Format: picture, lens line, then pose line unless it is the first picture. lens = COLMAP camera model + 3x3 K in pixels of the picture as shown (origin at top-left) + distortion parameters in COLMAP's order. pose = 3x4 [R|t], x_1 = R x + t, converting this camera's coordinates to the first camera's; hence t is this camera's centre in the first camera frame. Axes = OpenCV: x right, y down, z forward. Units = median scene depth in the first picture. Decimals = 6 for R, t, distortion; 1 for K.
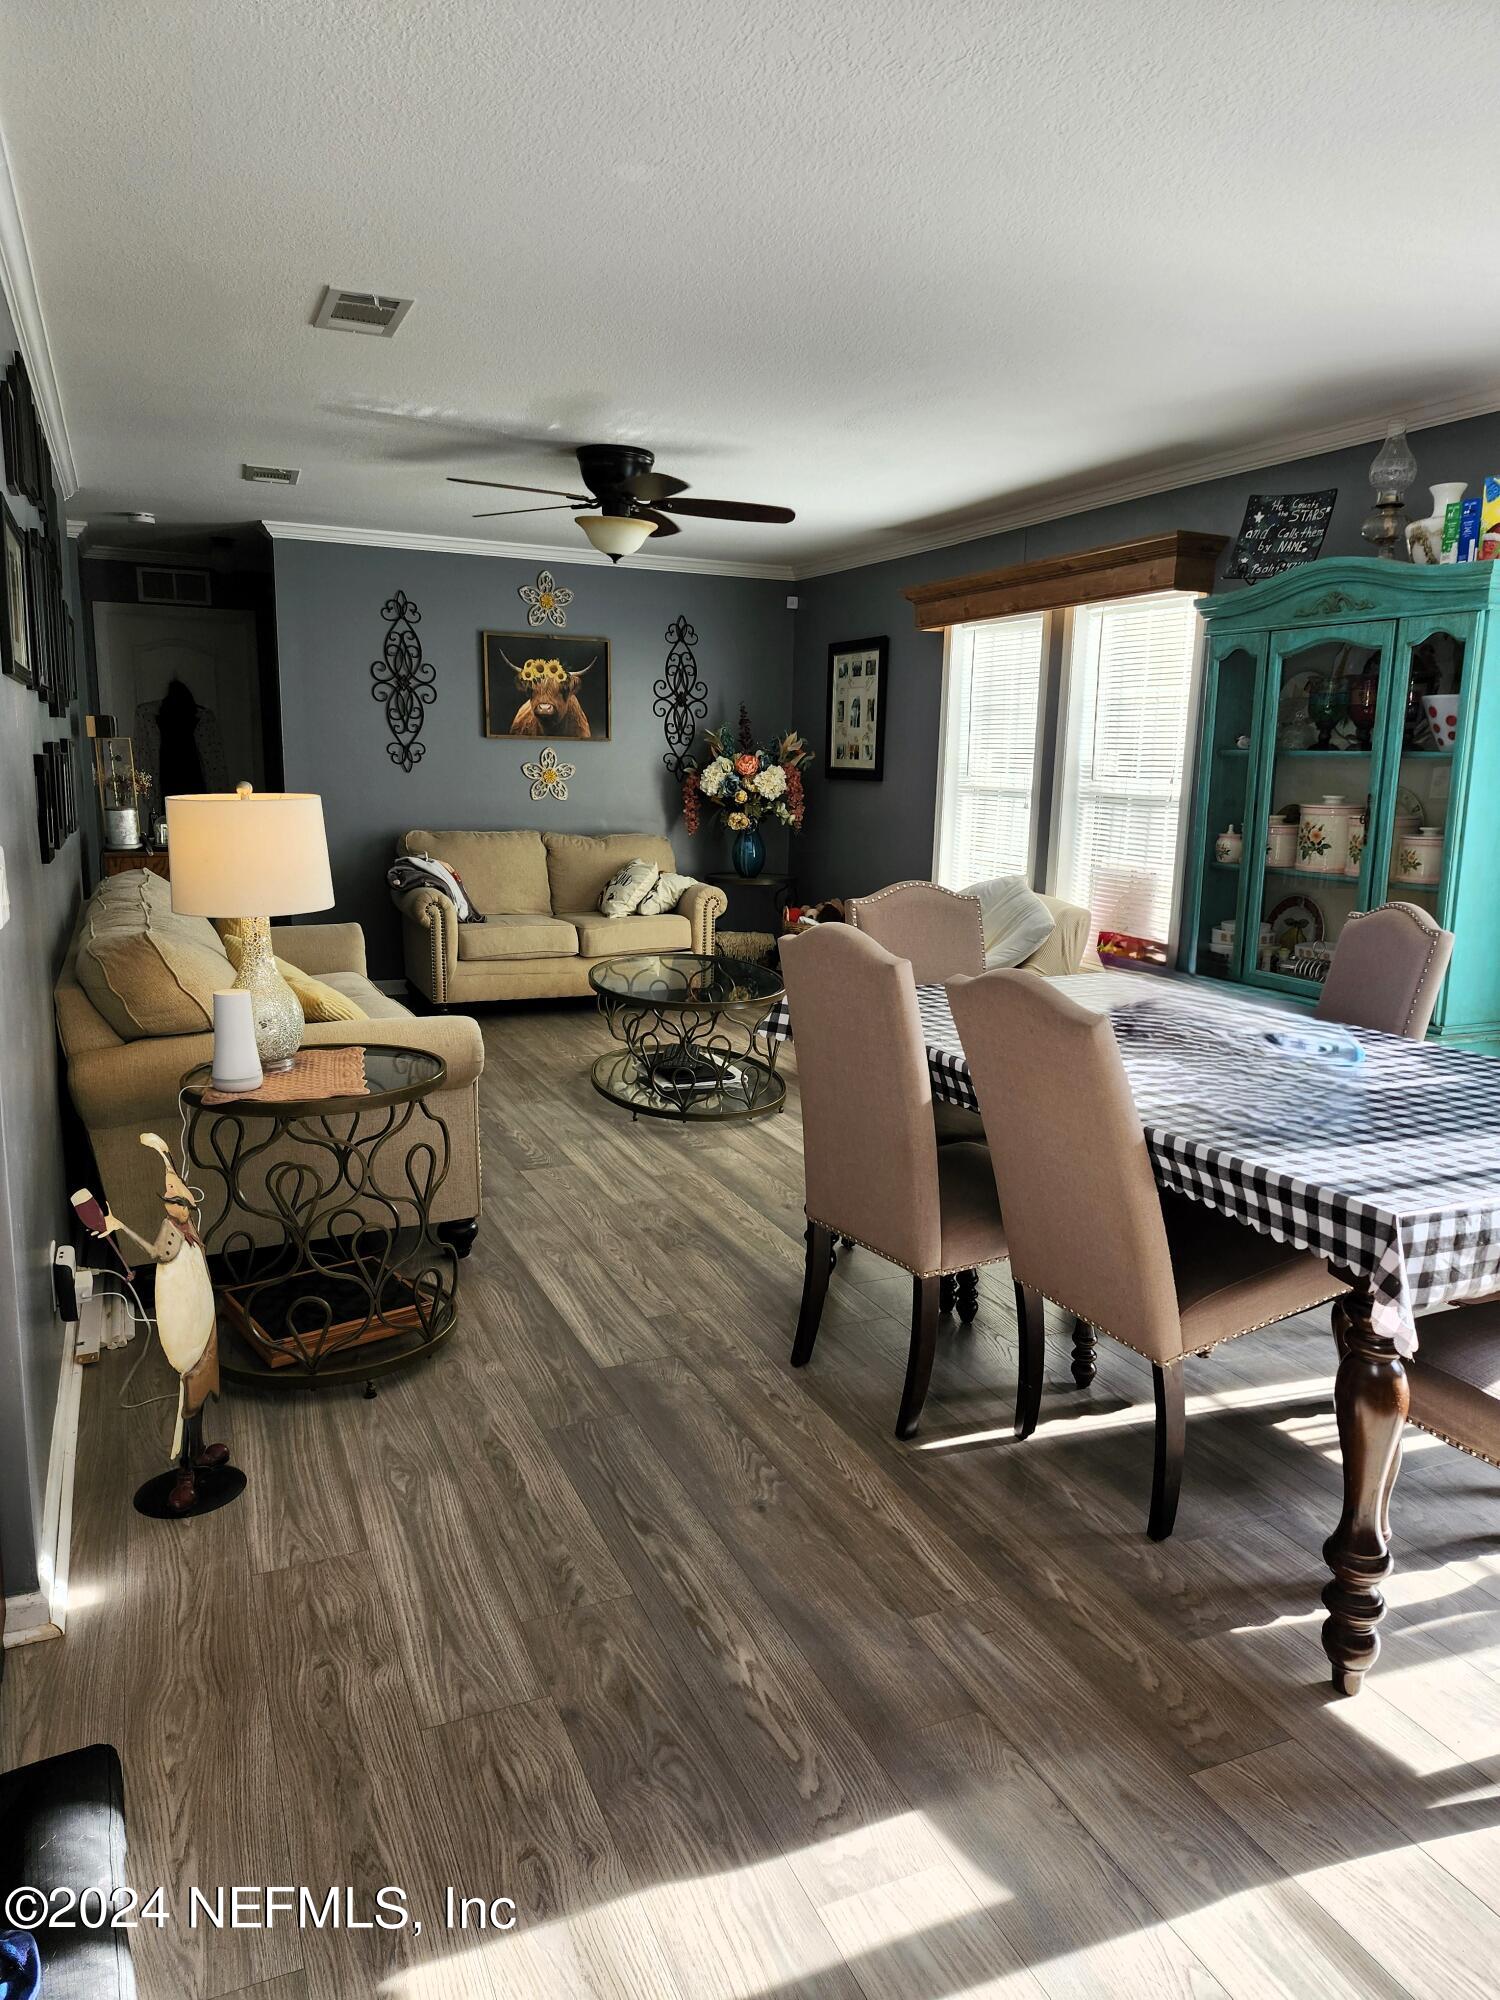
lens RADIAL K [[1415.8, 0, 785.2], [0, 1415.8, 1022.2], [0, 0, 1]] dist [0.064289, -0.001523]
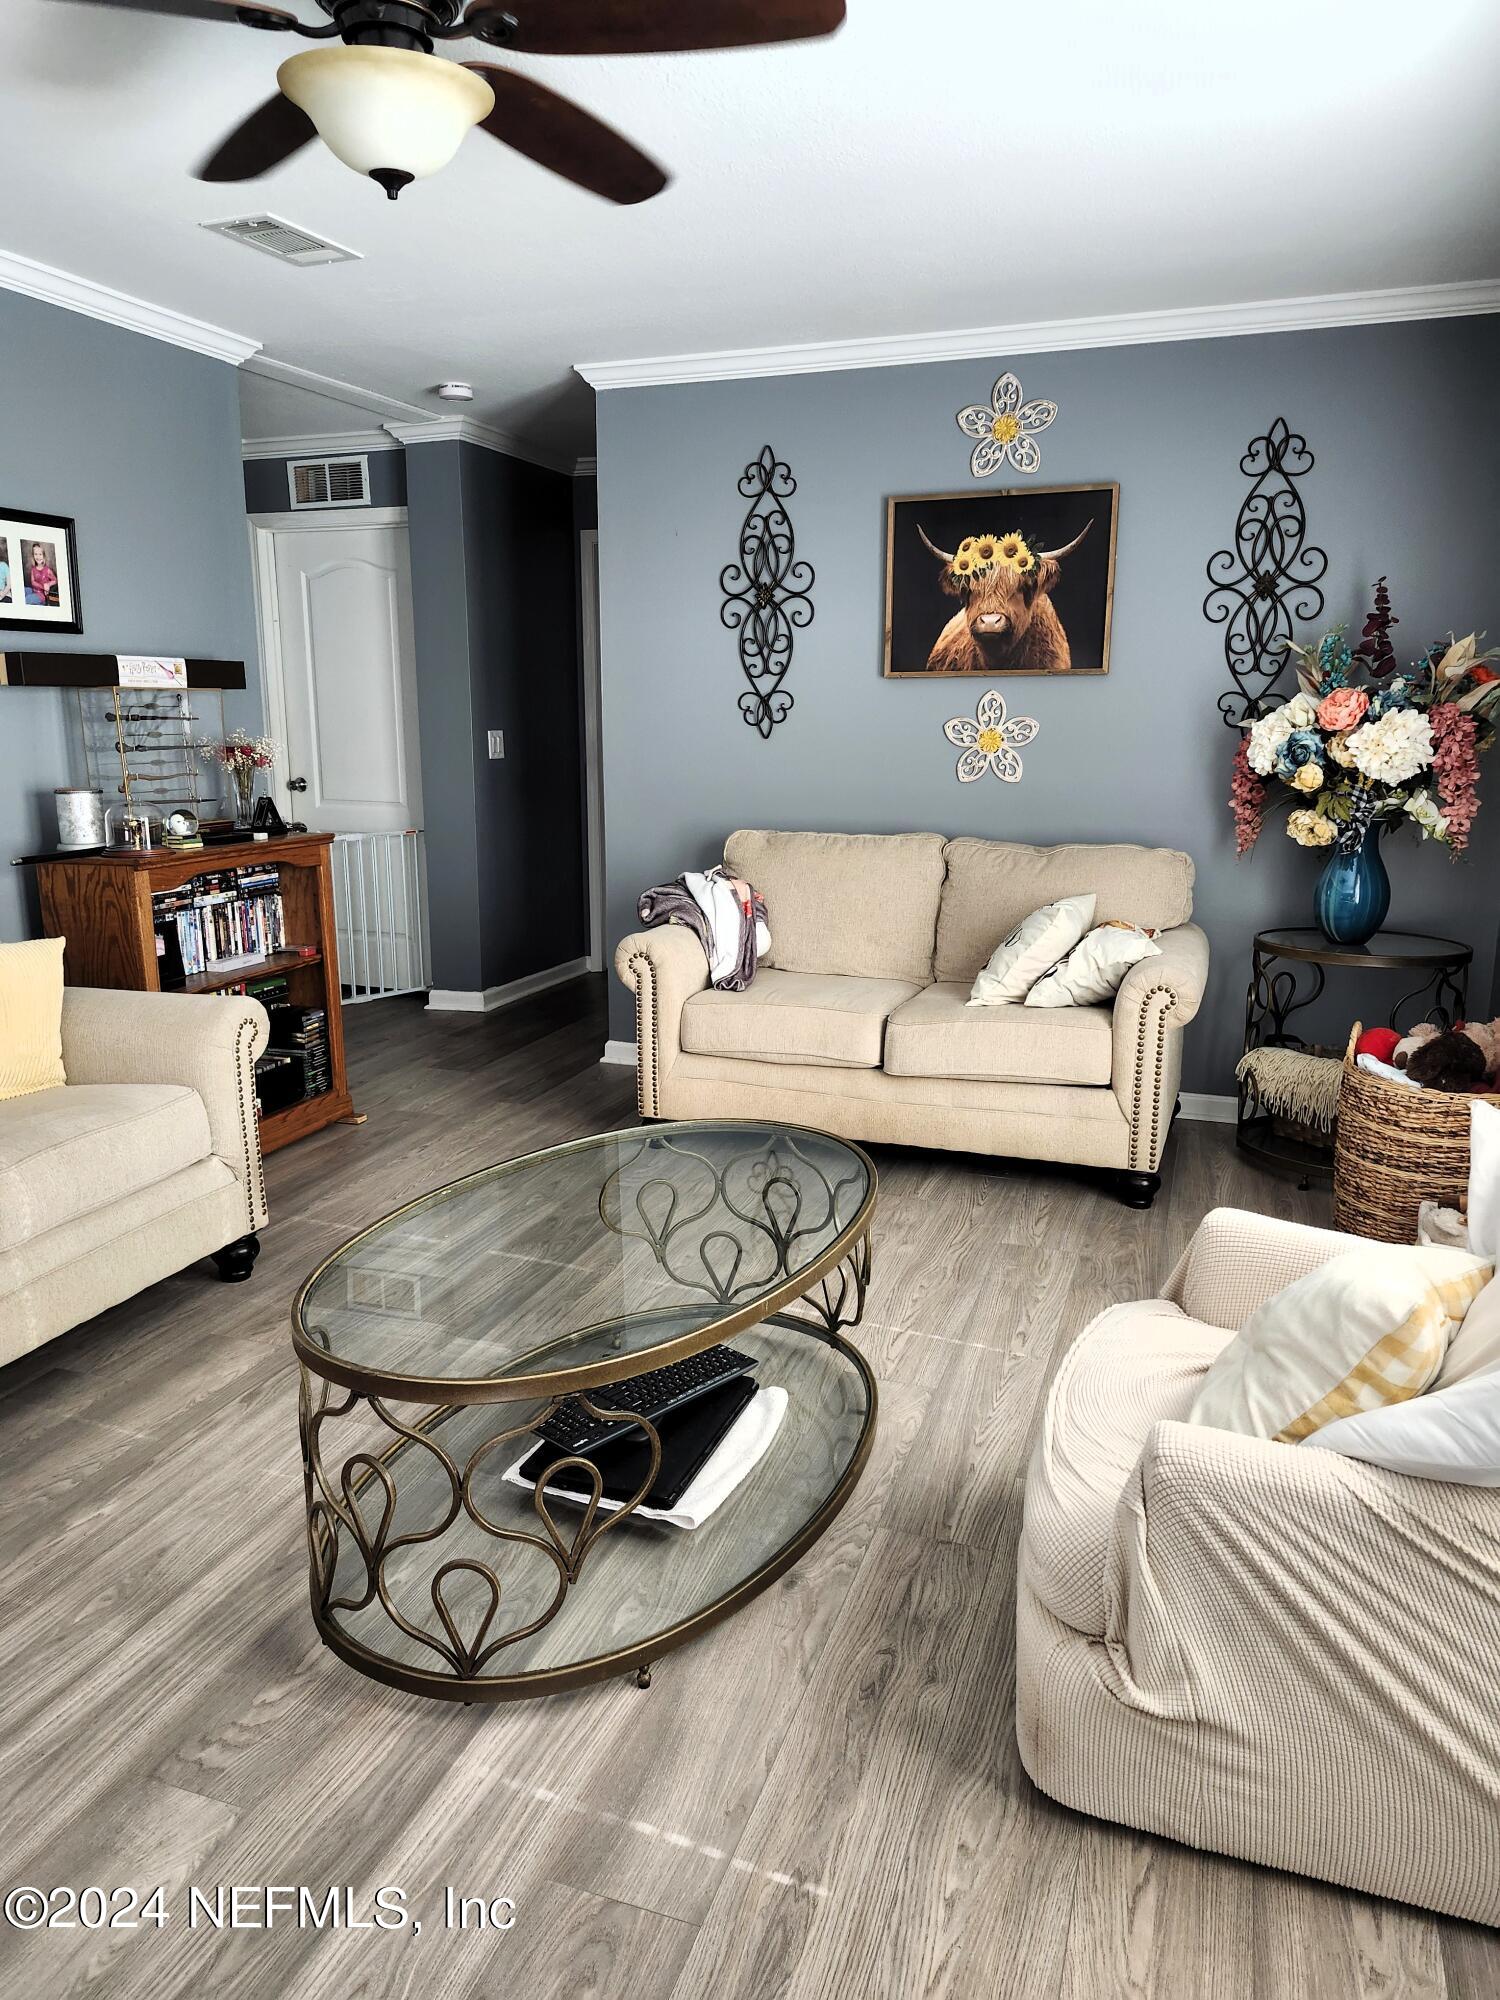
lens RADIAL K [[1372.3, 0, 767.0], [0, 1372.3, 1004.4], [0, 0, 1]] dist [0.115641, -0.138387]
pose [[0.717567, 0.124898, -0.685199, 0.176474], [-0.111176, 0.991716, 0.064342, -0.096763], [0.687559, 0.030008, 0.725508, 0.555834]]
